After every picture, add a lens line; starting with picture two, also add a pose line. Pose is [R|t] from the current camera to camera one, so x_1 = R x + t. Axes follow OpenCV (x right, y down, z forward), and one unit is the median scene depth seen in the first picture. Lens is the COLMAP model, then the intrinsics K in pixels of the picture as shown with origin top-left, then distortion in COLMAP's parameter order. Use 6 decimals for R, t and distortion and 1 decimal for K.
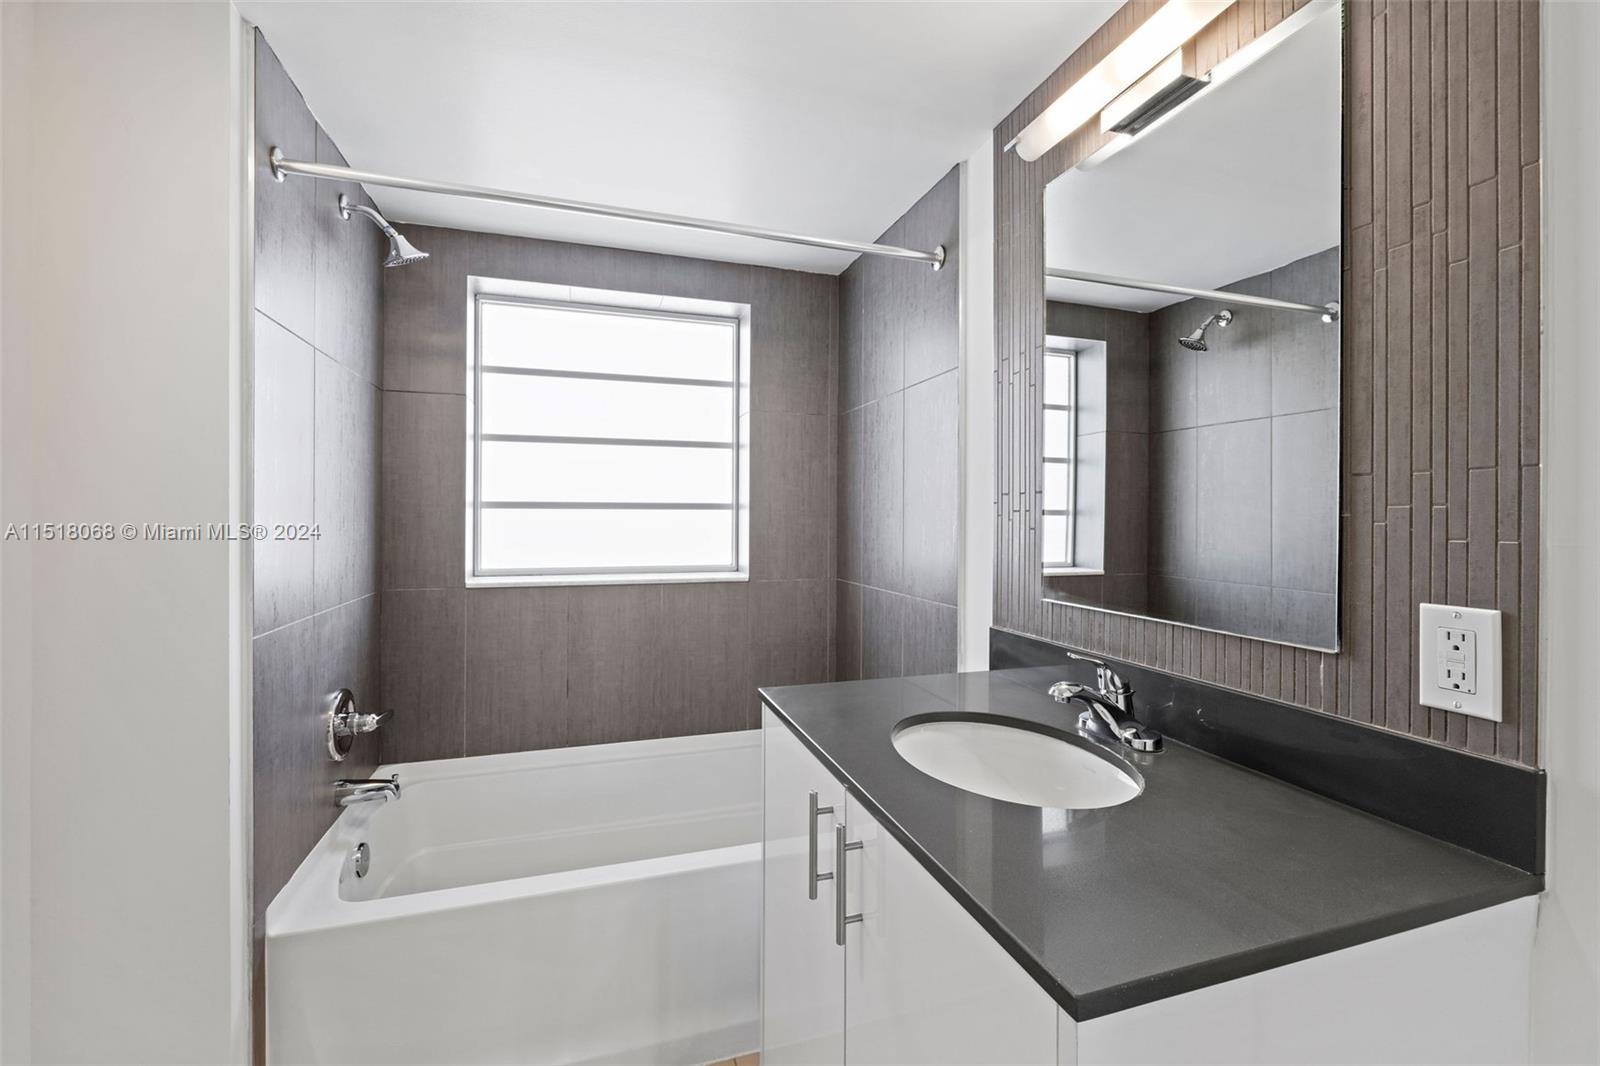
lens RADIAL K [[680.4, 0, 780.8], [0, 680.4, 520.6], [0, 0, 1]] dist [0.000944, 0.000060]
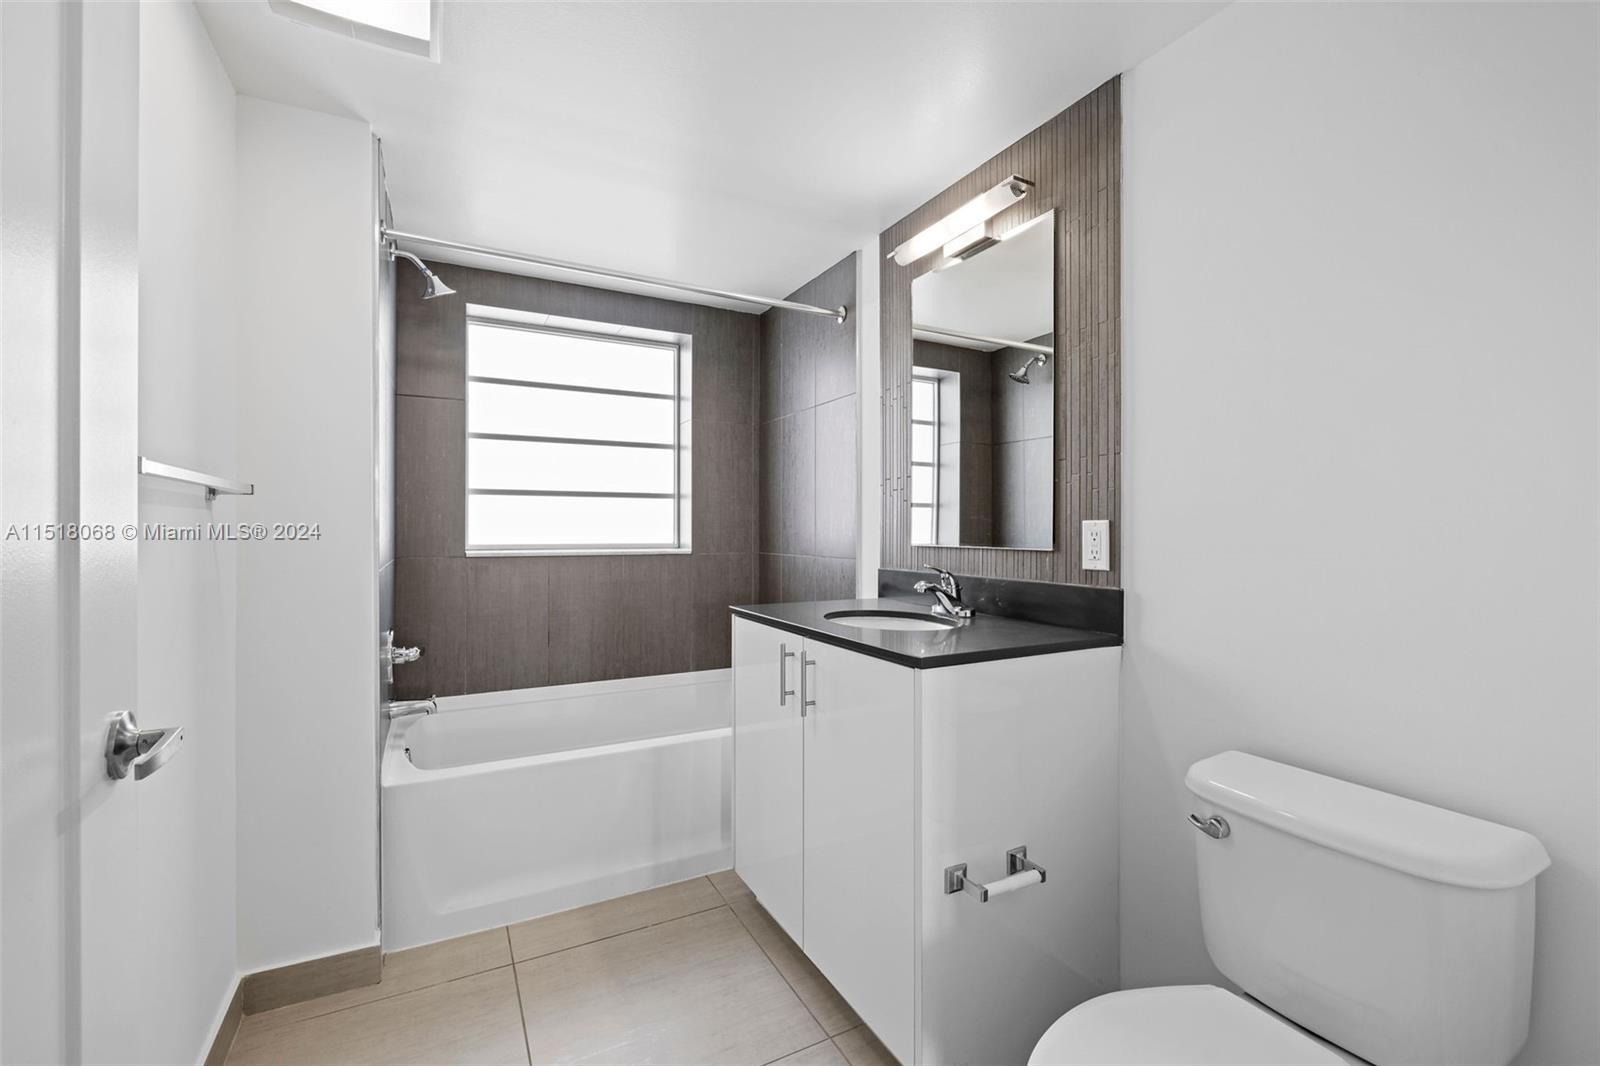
lens RADIAL K [[680.4, 0, 780.8], [0, 680.4, 520.6], [0, 0, 1]] dist [0.000944, 0.000060]
pose [[0.985549, 0.001093, 0.169386, -0.132786], [0.001379, 0.999894, -0.014479, 0.062316], [-0.169384, 0.014503, 0.985443, -0.369215]]
